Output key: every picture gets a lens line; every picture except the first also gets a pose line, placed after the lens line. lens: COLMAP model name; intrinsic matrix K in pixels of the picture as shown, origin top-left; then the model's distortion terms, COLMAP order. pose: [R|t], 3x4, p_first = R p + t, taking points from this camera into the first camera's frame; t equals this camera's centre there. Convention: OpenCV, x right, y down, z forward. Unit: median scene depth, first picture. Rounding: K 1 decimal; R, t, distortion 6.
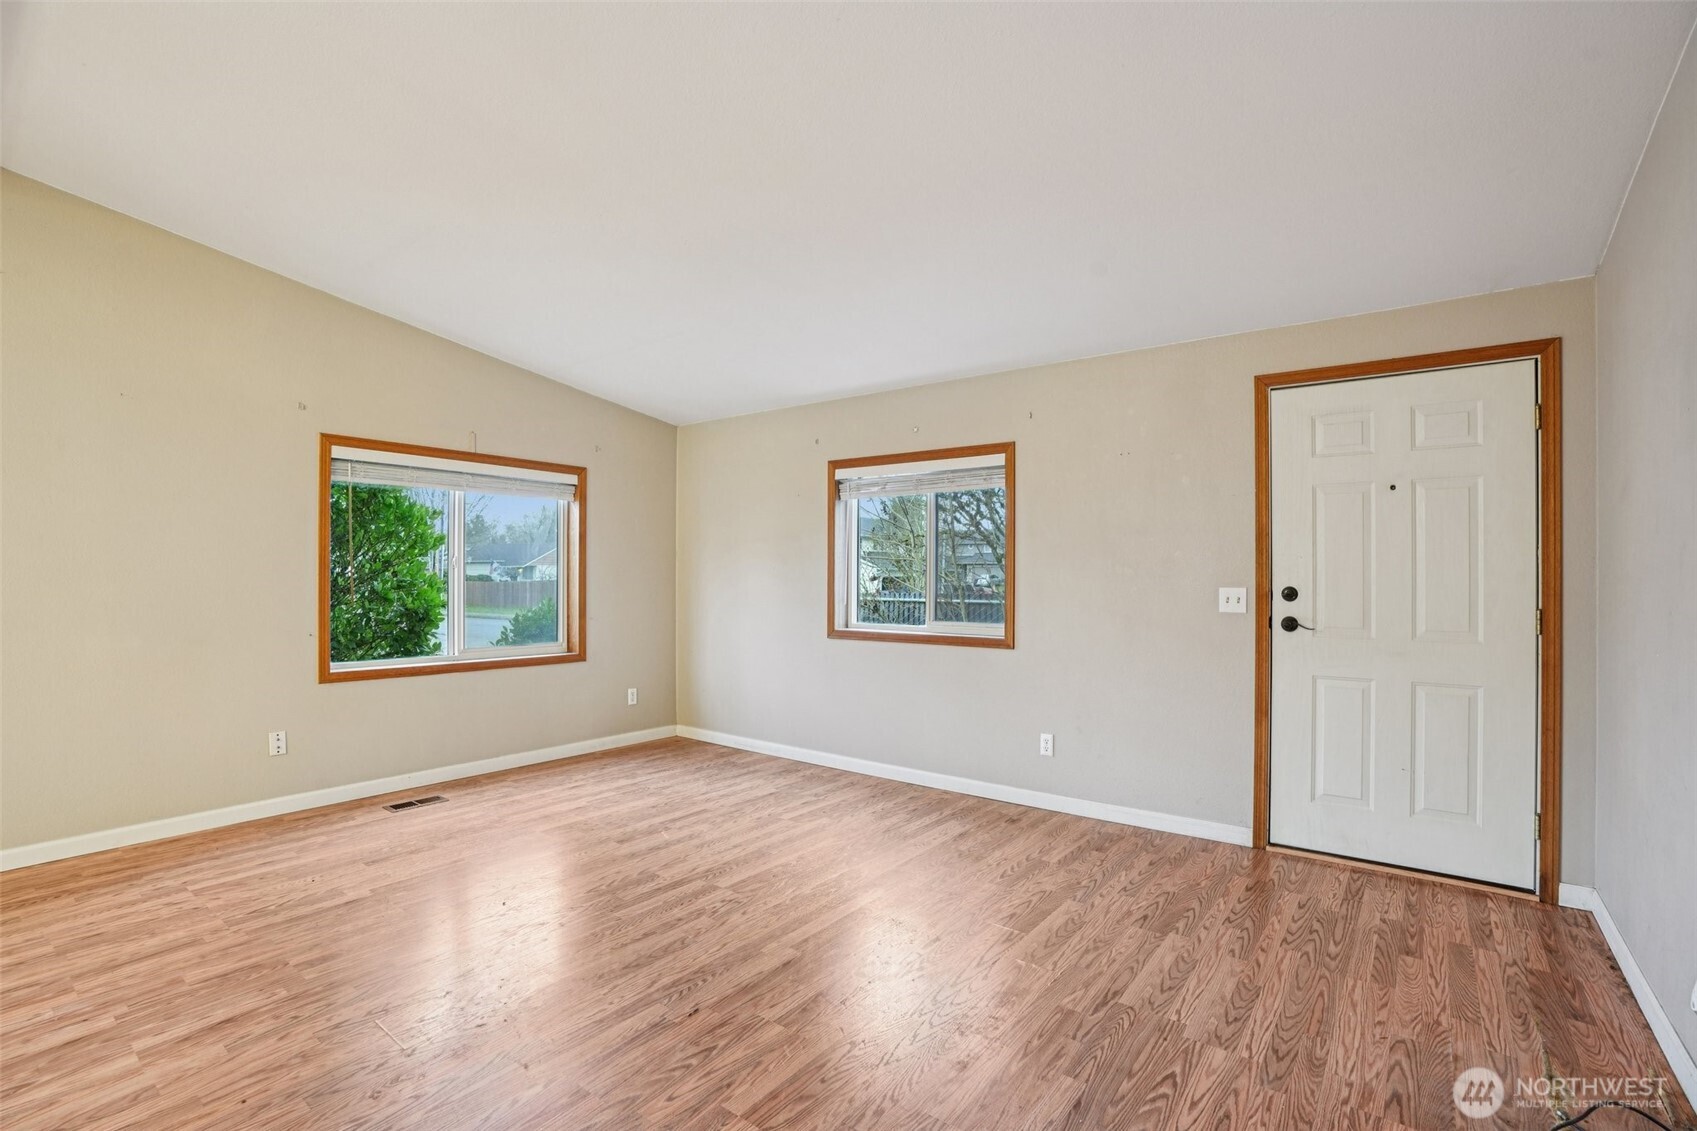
lens RADIAL K [[779.9, 0, 855.3], [0, 779.9, 573.1], [0, 0, 1]] dist [-0.076443, 0.028290]
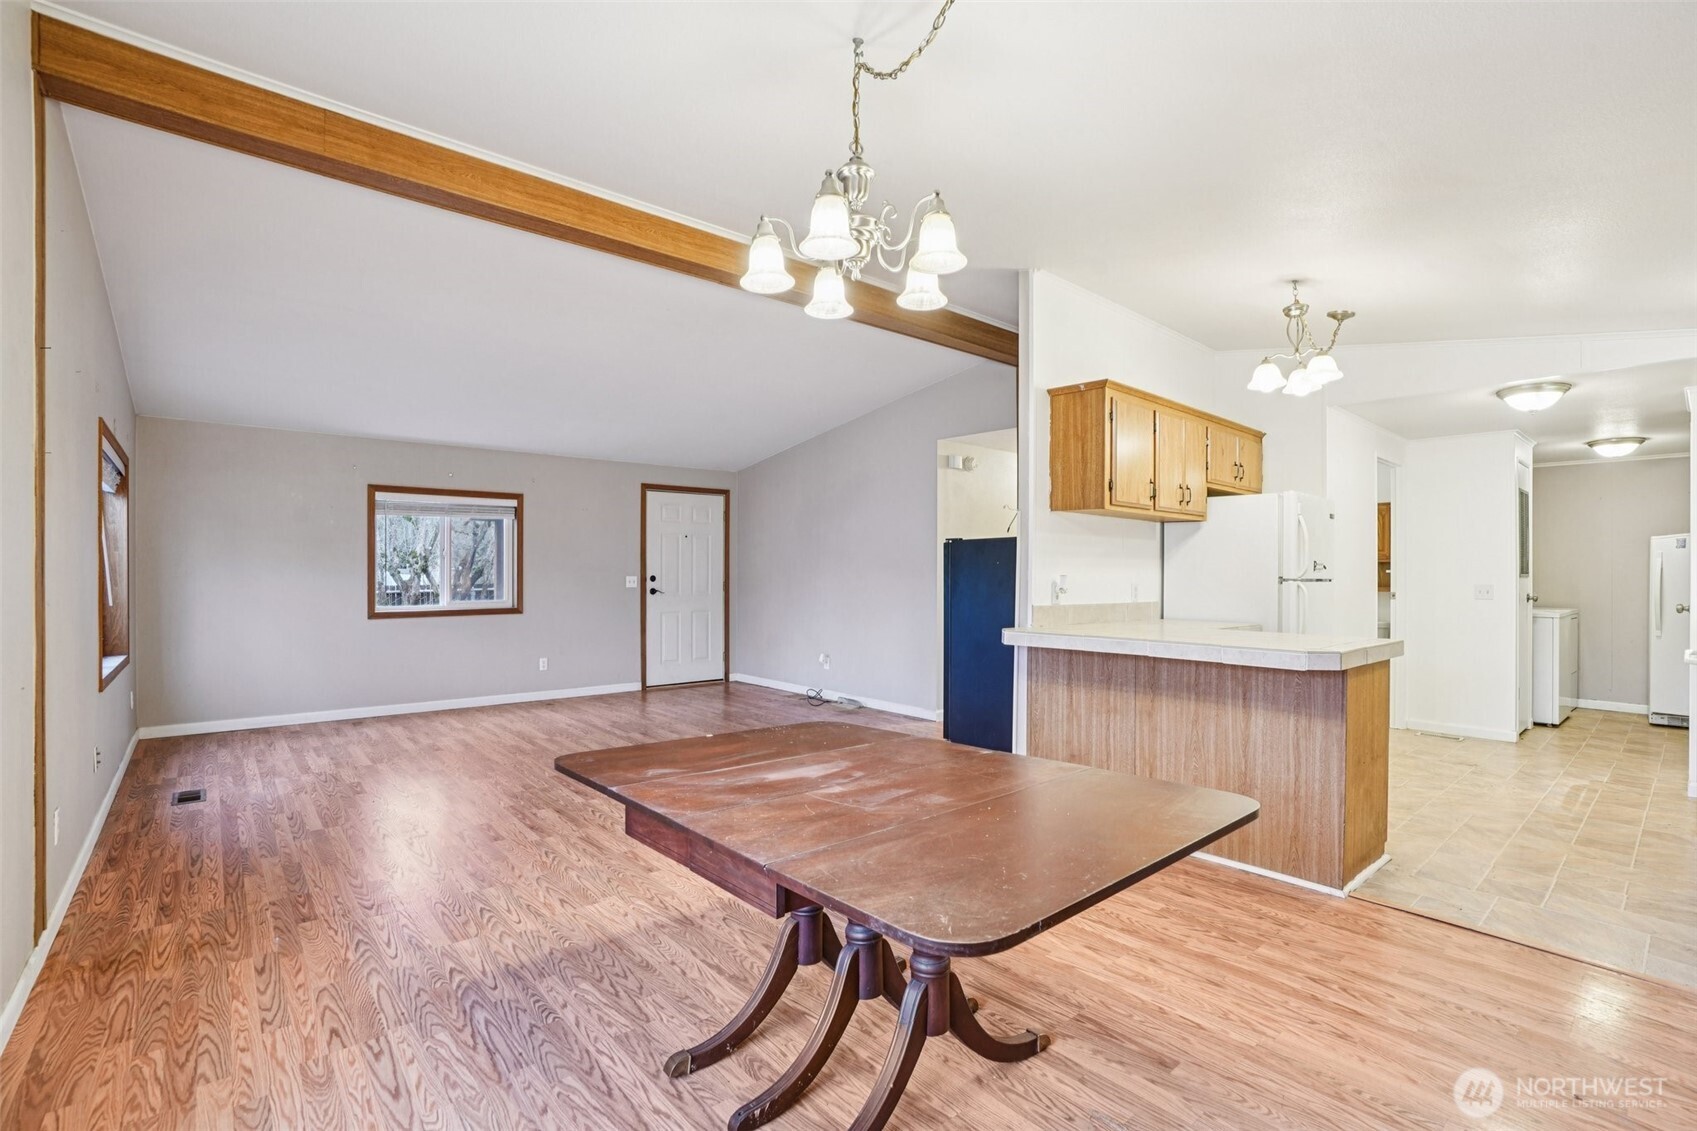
lens RADIAL K [[779.9, 0, 855.3], [0, 779.9, 573.1], [0, 0, 1]] dist [-0.076443, 0.028290]
pose [[0.202671, -0.005548, 0.979231, -1.631273], [-0.001698, 0.999980, 0.006017, -0.005088], [-0.979245, -0.002882, 0.202658, -0.098943]]
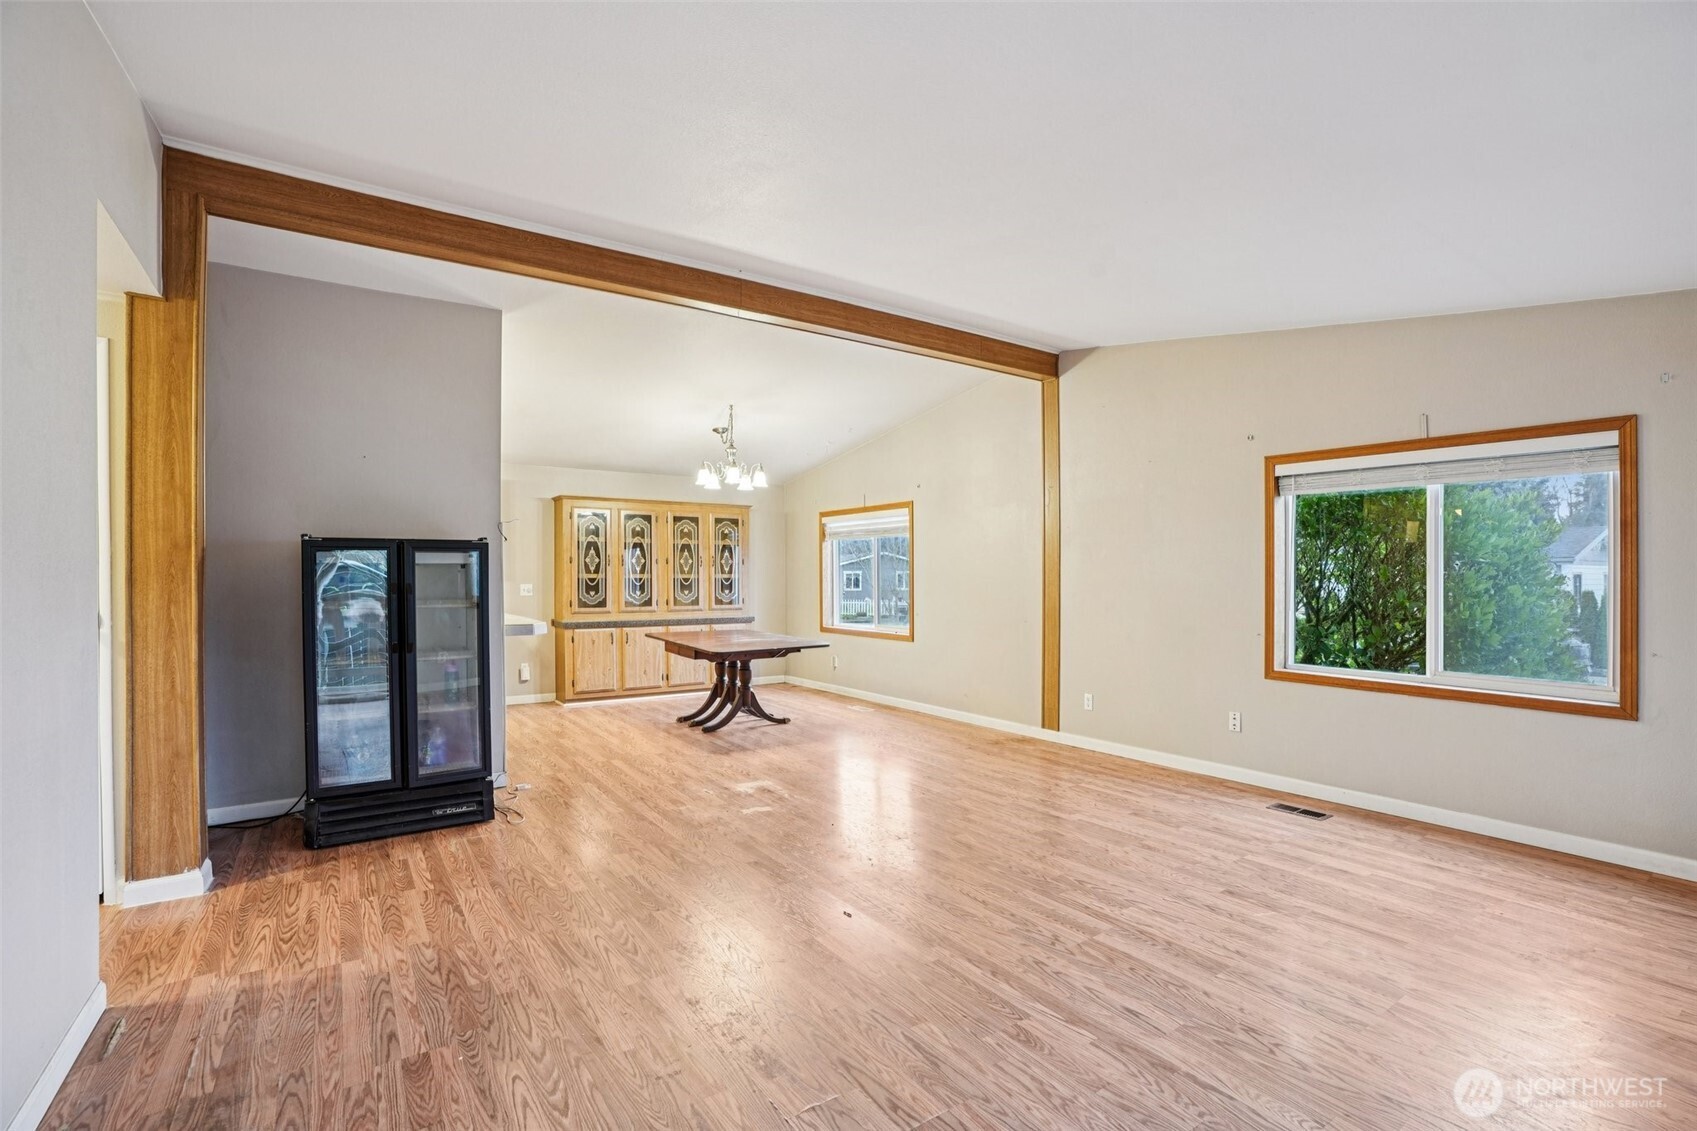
lens RADIAL K [[777.9, 0, 852.3], [0, 777.9, 565.7], [0, 0, 1]] dist [-0.071568, 0.029429]
pose [[-0.308075, -0.016195, -0.951224, 0.656722], [-0.004201, 0.999869, -0.015663, -0.002050], [0.951353, -0.000829, -0.308102, 0.881287]]
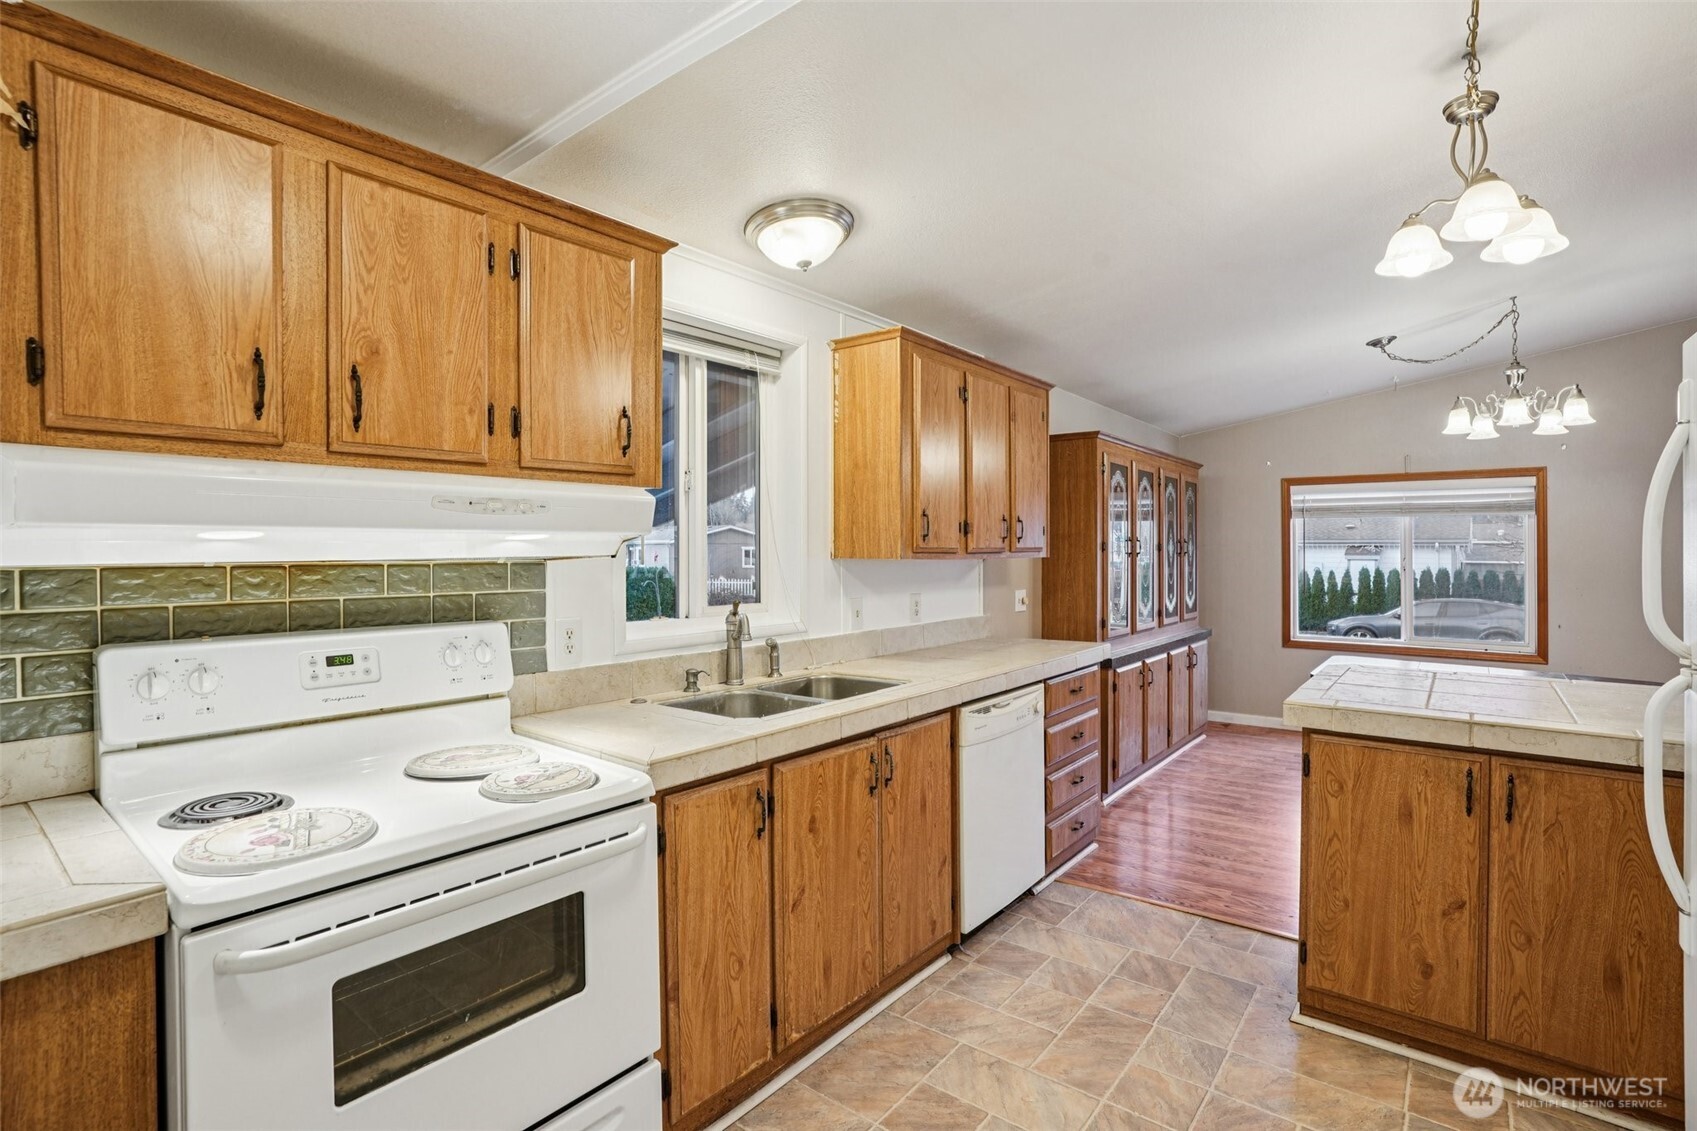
lens RADIAL K [[791.7, 0, 850.5], [0, 791.7, 548.9], [0, 0, 1]] dist [-0.069717, 0.023055]
pose [[-0.025606, -0.008087, -0.999639, 0.095092], [-0.005497, 0.999953, -0.007949, -0.033862], [0.999657, 0.005292, -0.025650, -0.929304]]
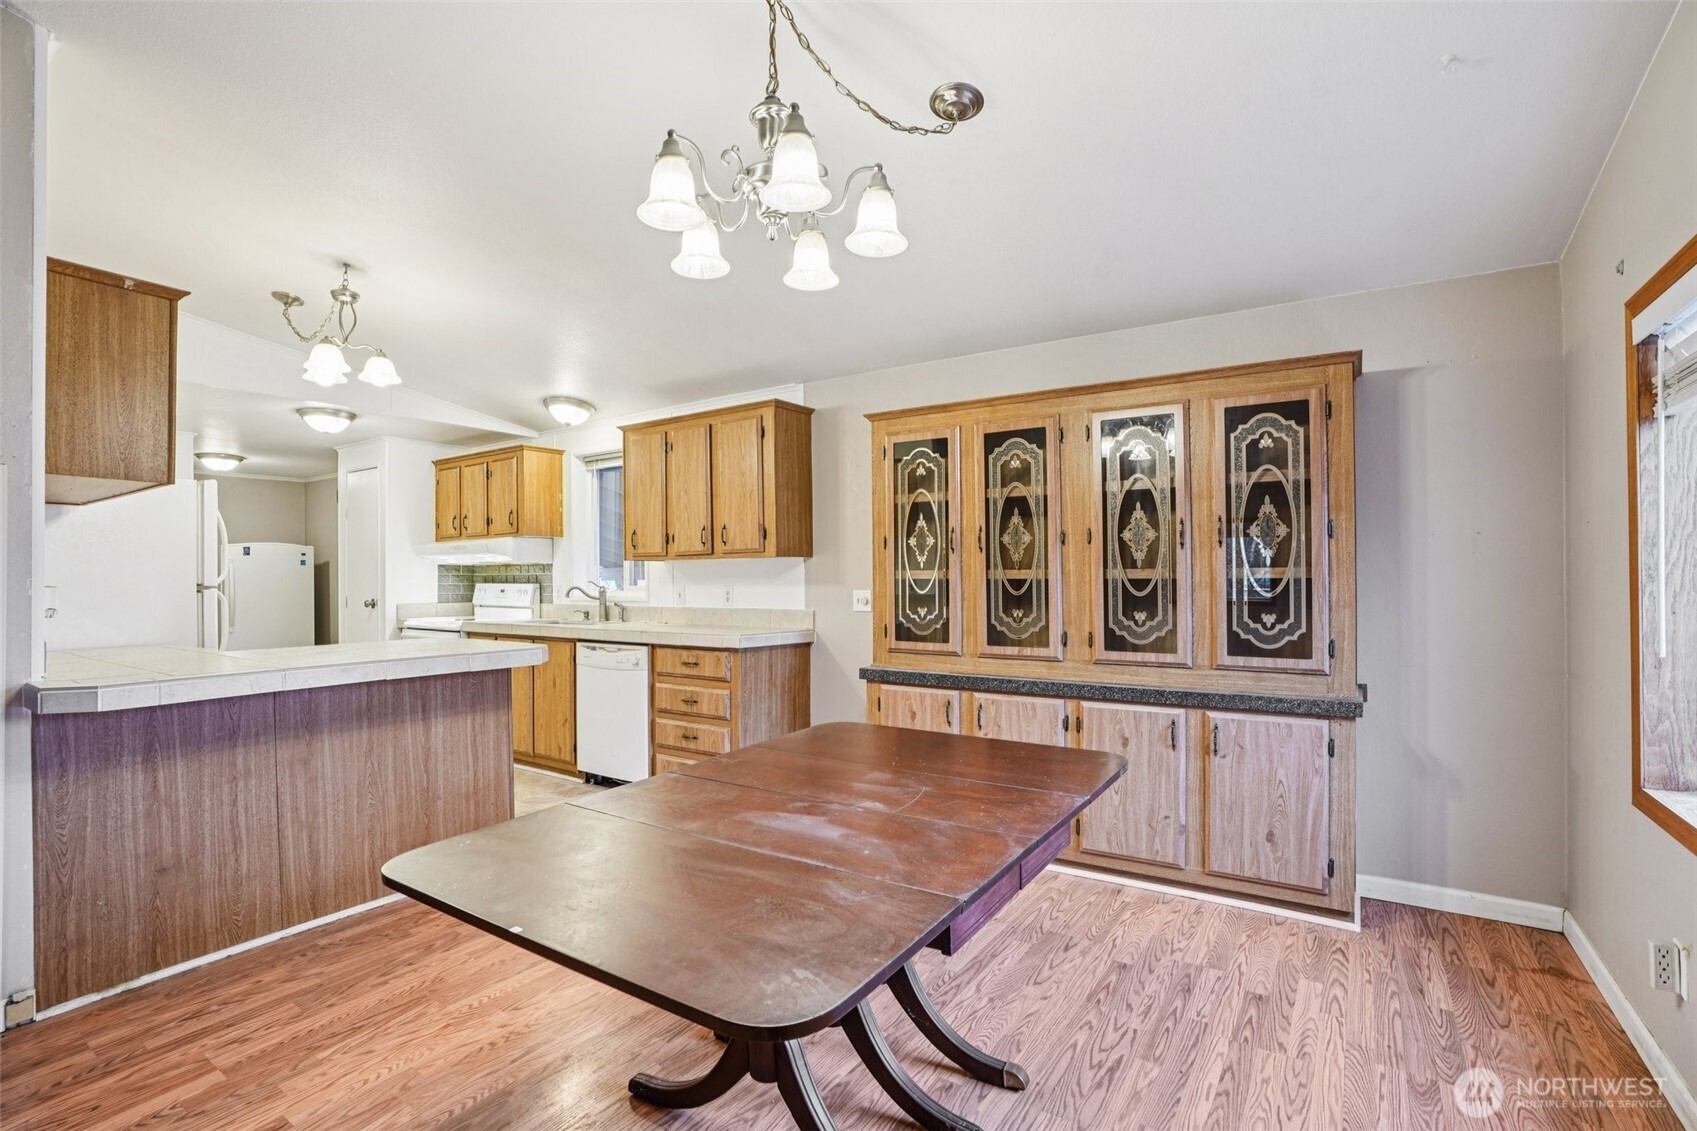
lens RADIAL K [[779.9, 0, 855.3], [0, 779.9, 573.1], [0, 0, 1]] dist [-0.076443, 0.028290]
pose [[-0.997922, 0.000828, -0.064426, -1.068792], [0.000840, 1.000000, -0.000157, -0.006481], [0.064426, -0.000211, -0.997922, 0.535378]]
